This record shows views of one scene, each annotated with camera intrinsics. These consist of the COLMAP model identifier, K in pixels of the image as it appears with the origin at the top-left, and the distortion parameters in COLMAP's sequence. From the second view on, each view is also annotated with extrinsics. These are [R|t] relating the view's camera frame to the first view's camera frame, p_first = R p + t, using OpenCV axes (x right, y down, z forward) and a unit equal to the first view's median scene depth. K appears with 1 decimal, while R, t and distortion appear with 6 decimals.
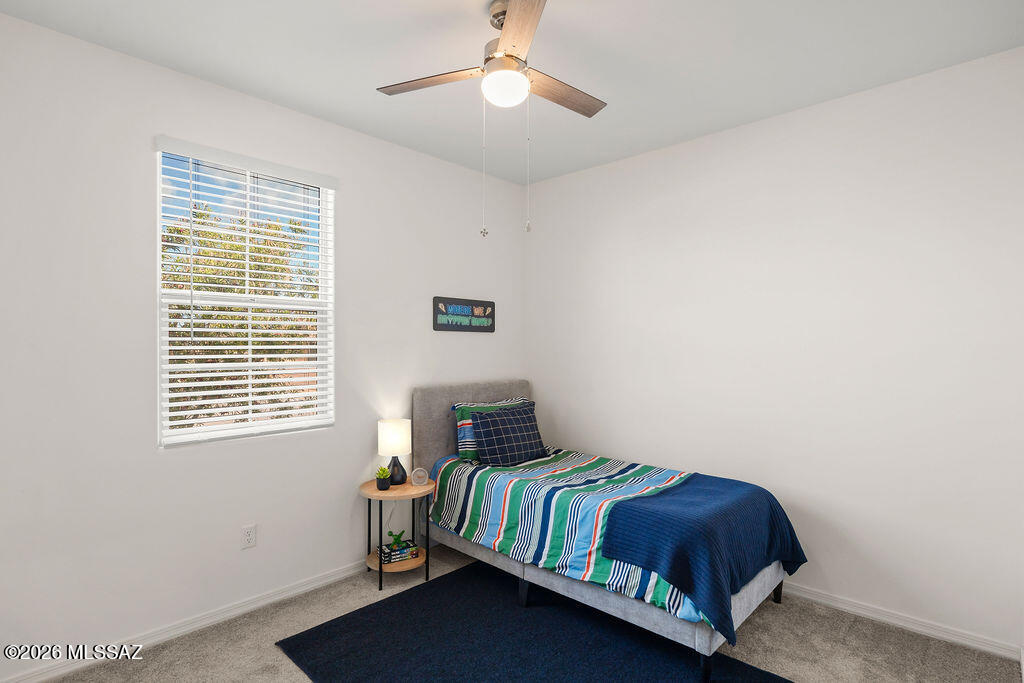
lens RADIAL K [[499.8, 0, 518.3], [0, 499.8, 345.8], [0, 0, 1]] dist [-0.009112, 0.001590]
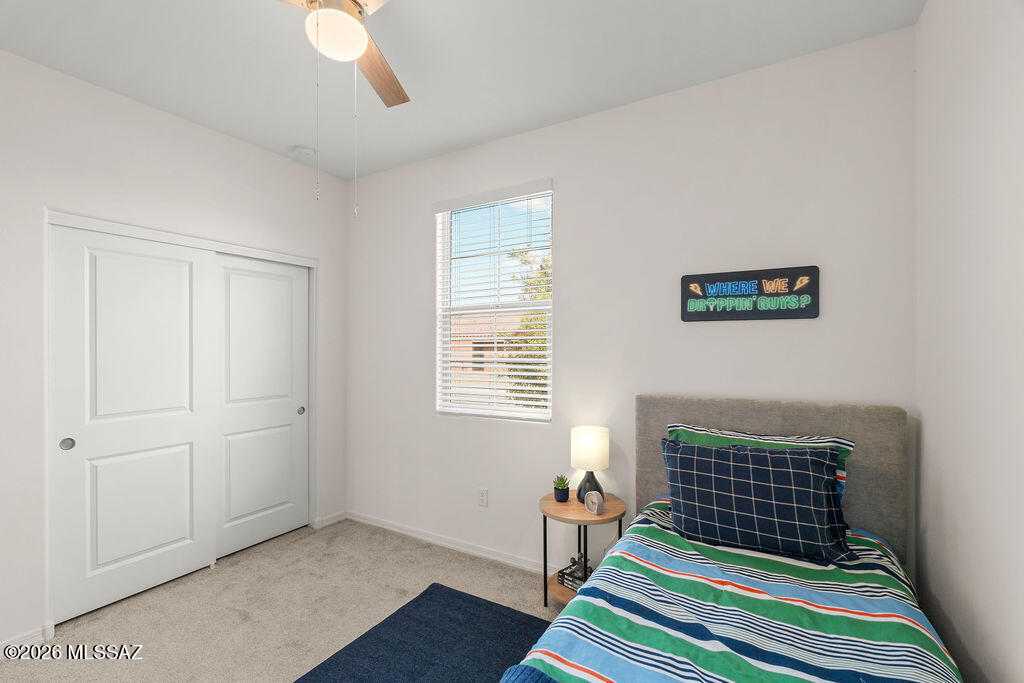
lens RADIAL K [[452.1, 0, 515.8], [0, 452.1, 342.8], [0, 0, 1]] dist [0.000047, -0.001591]
pose [[0.226268, -0.007619, -0.974035, 0.421794], [0.005117, 0.999965, -0.006634, 0.003560], [0.974052, -0.003483, 0.226299, 0.599654]]
